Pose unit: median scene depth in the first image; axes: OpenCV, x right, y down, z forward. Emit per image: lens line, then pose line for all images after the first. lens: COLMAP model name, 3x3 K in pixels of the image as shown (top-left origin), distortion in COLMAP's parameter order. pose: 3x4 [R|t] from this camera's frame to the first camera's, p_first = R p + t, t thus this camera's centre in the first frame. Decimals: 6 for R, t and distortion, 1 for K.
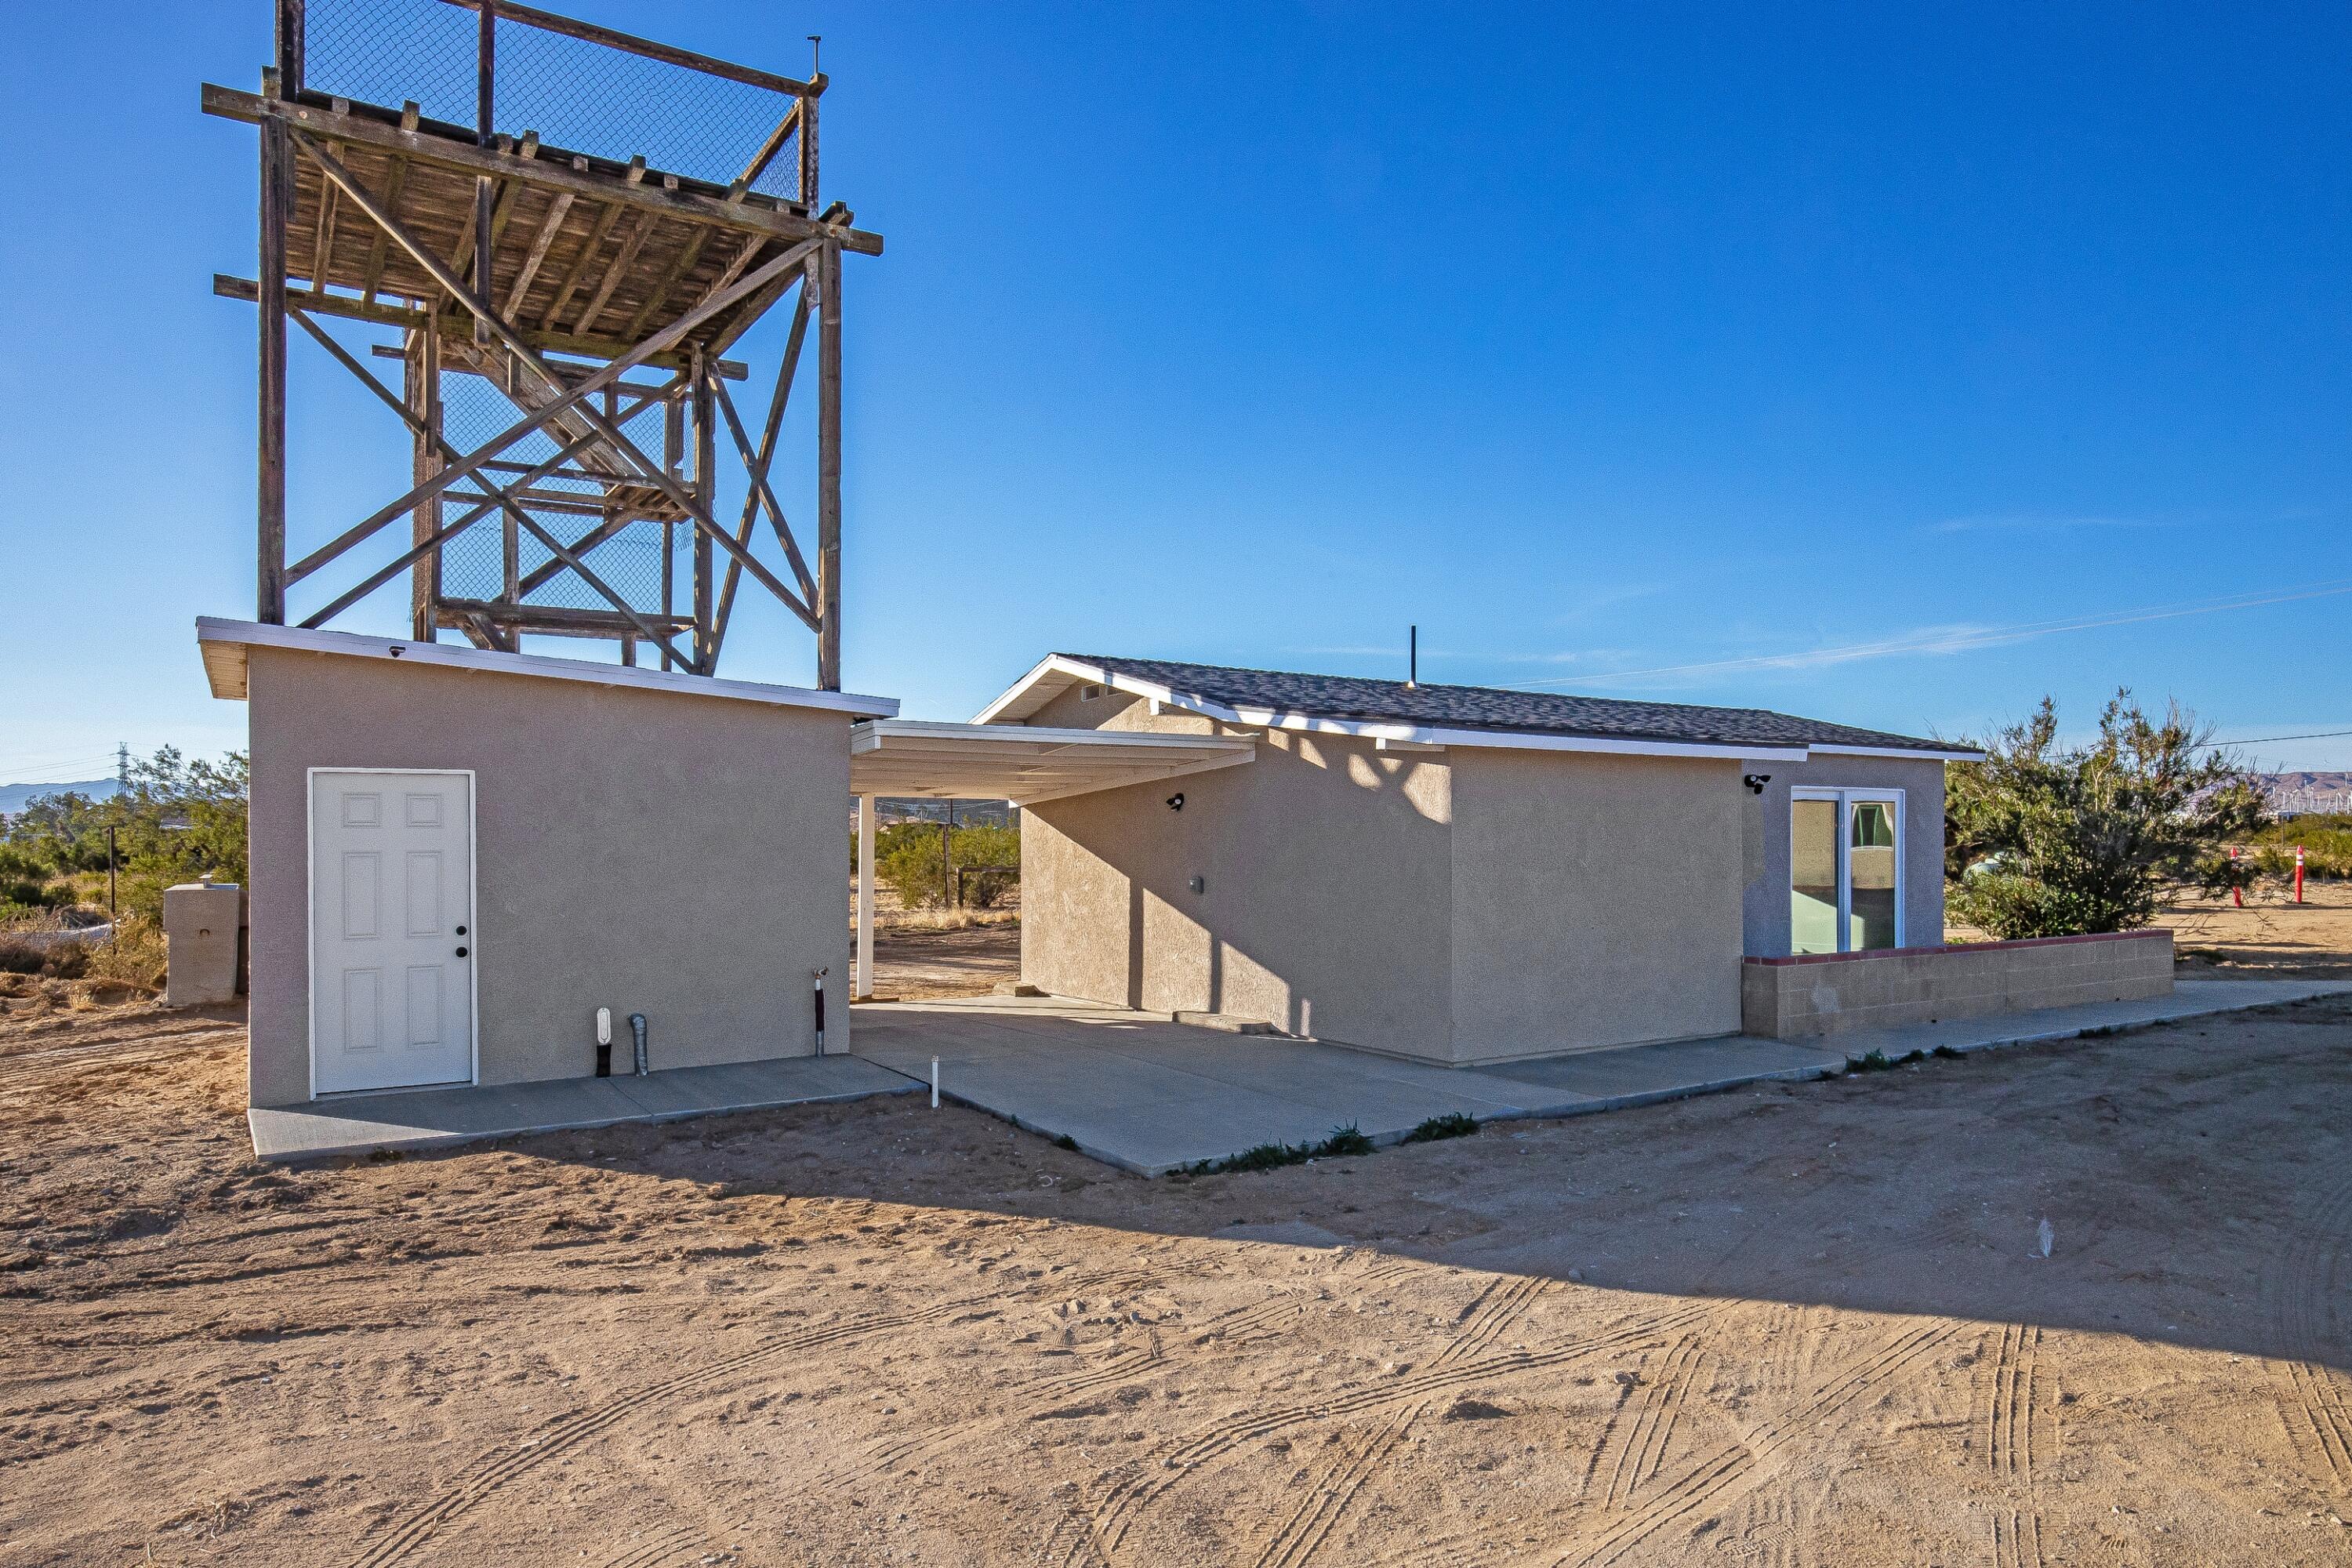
lens RADIAL K [[1517.3, 0, 1174.6], [0, 1517.3, 834.6], [0, 0, 1]] dist [-0.008238, 0.000298]
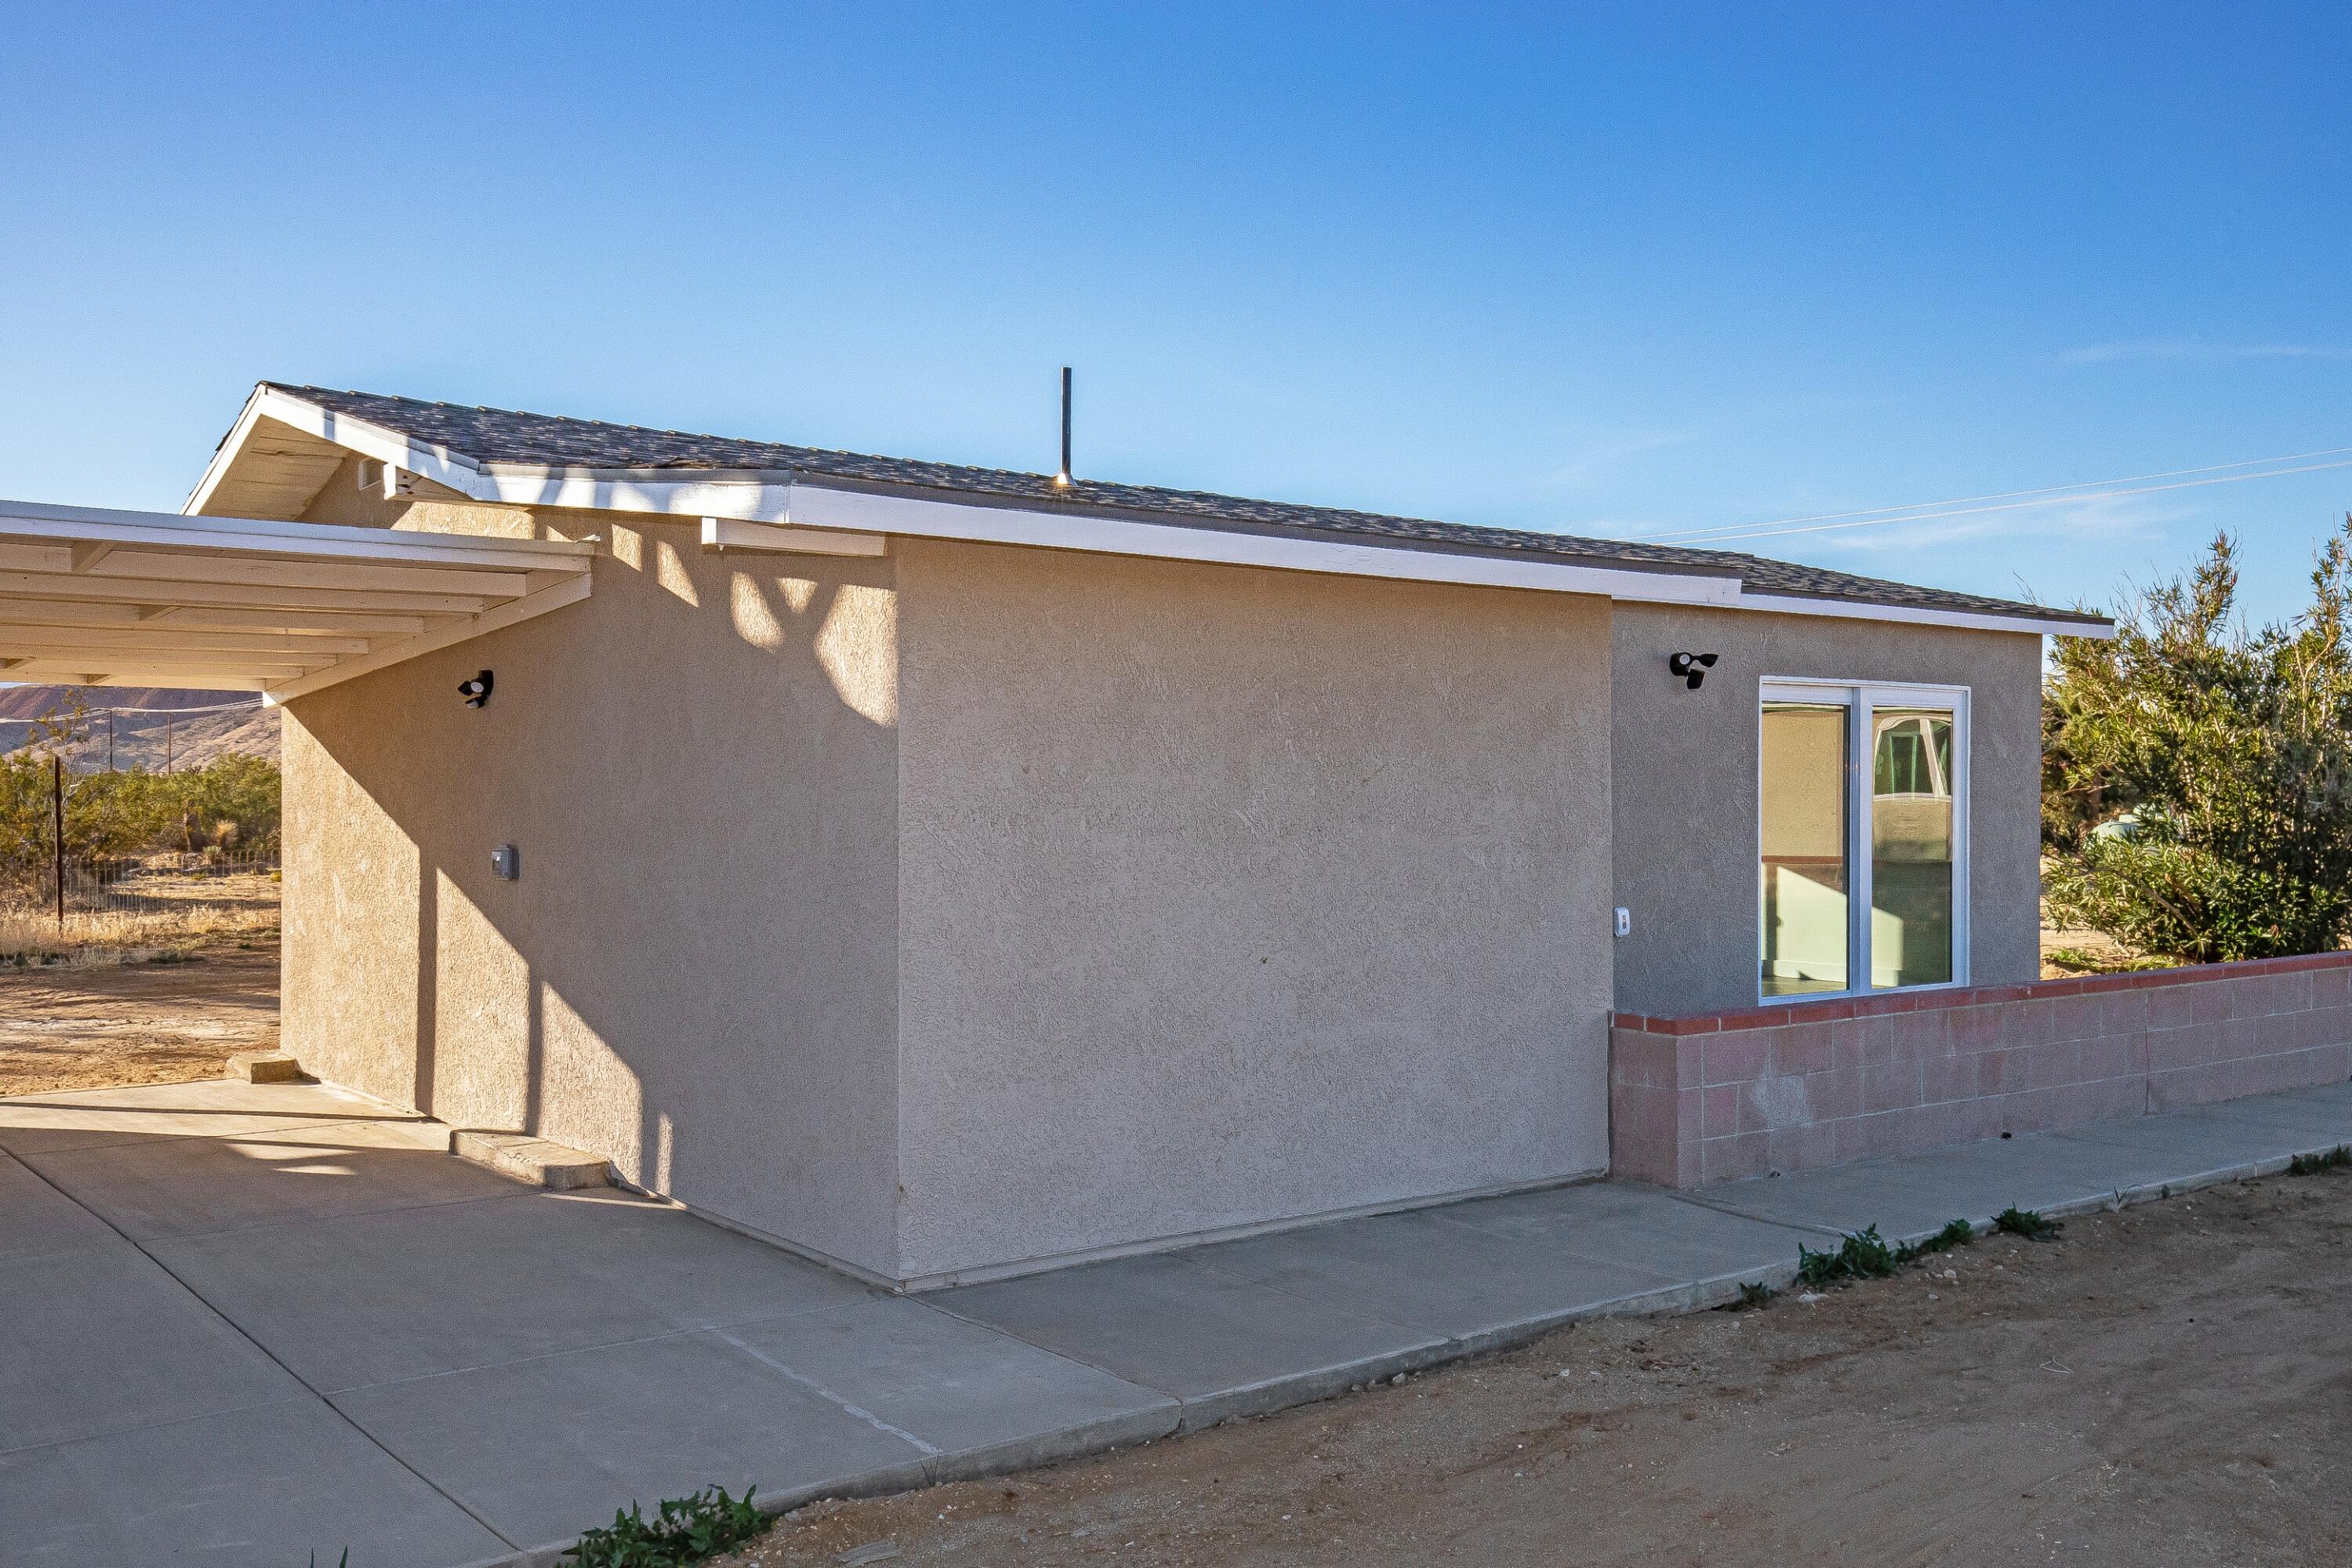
lens RADIAL K [[2223.3, 0, 1178.2], [0, 2223.3, 781.2], [0, 0, 1]] dist [0.048456, 0.000000]
pose [[0.995756, 0.003996, 0.091945, 0.149098], [-0.004131, 0.999991, 0.001278, 0.005666], [-0.091939, -0.001652, 0.995763, 0.267177]]
